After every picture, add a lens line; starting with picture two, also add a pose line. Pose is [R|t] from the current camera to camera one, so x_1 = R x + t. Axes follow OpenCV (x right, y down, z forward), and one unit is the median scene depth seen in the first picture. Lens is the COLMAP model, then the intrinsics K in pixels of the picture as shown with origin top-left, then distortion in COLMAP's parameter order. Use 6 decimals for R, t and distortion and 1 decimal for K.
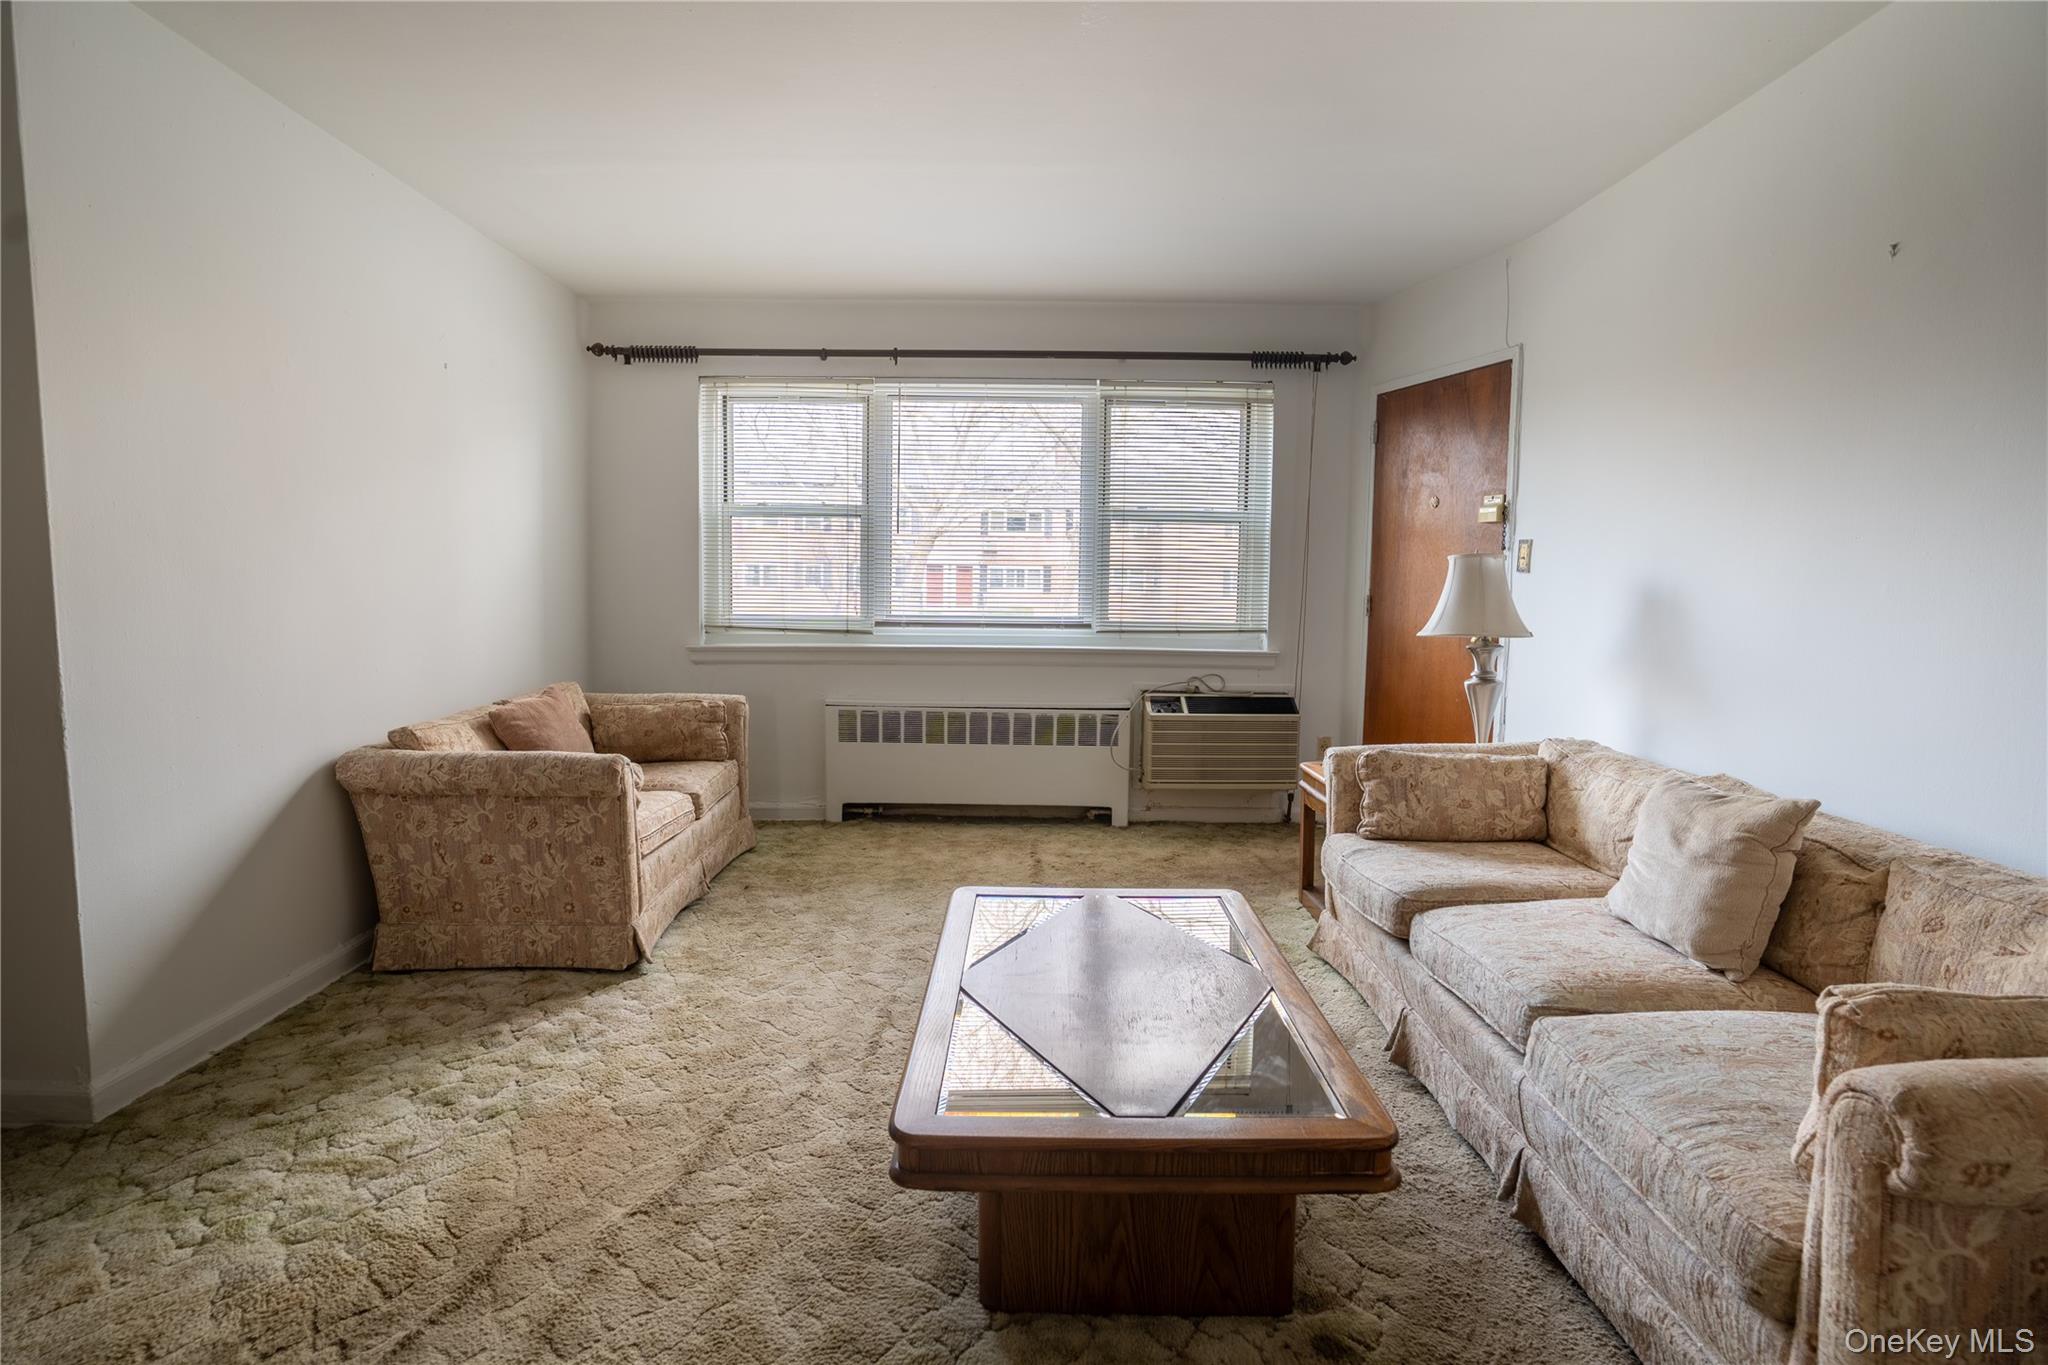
lens RADIAL K [[1000.7, 0, 1013.5], [0, 1000.7, 682.8], [0, 0, 1]] dist [-0.069154, 0.033995]
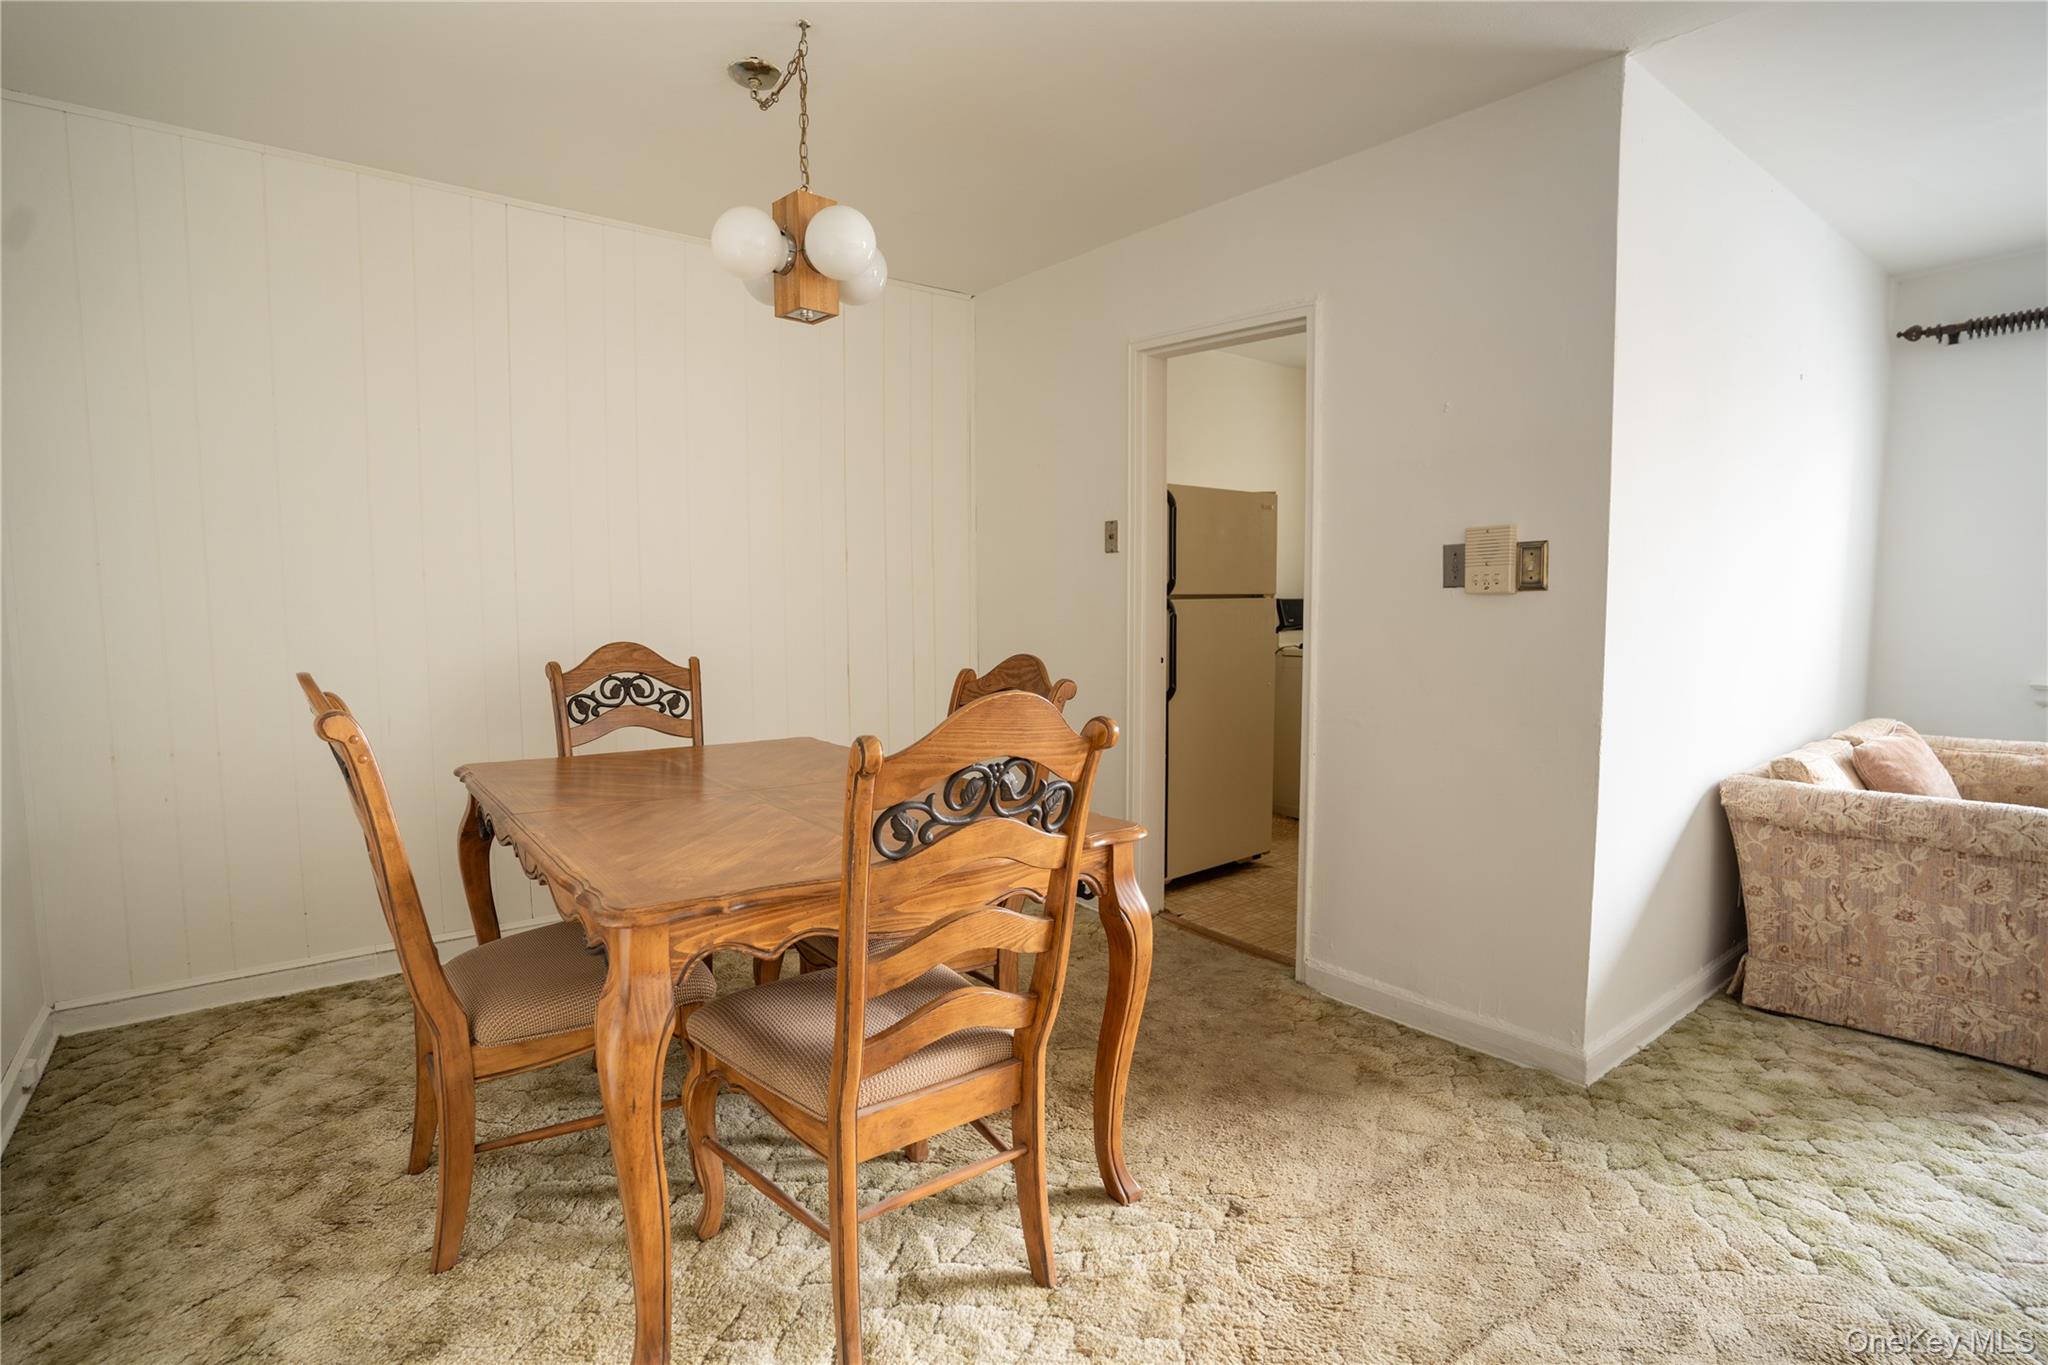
lens RADIAL K [[1000.7, 0, 1013.5], [0, 1000.7, 682.8], [0, 0, 1]] dist [-0.069154, 0.033995]
pose [[0.623617, 0.048194, -0.780243, -0.366968], [-0.065157, 0.997829, 0.009557, 0.012754], [0.779010, 0.044878, 0.625403, -0.190752]]
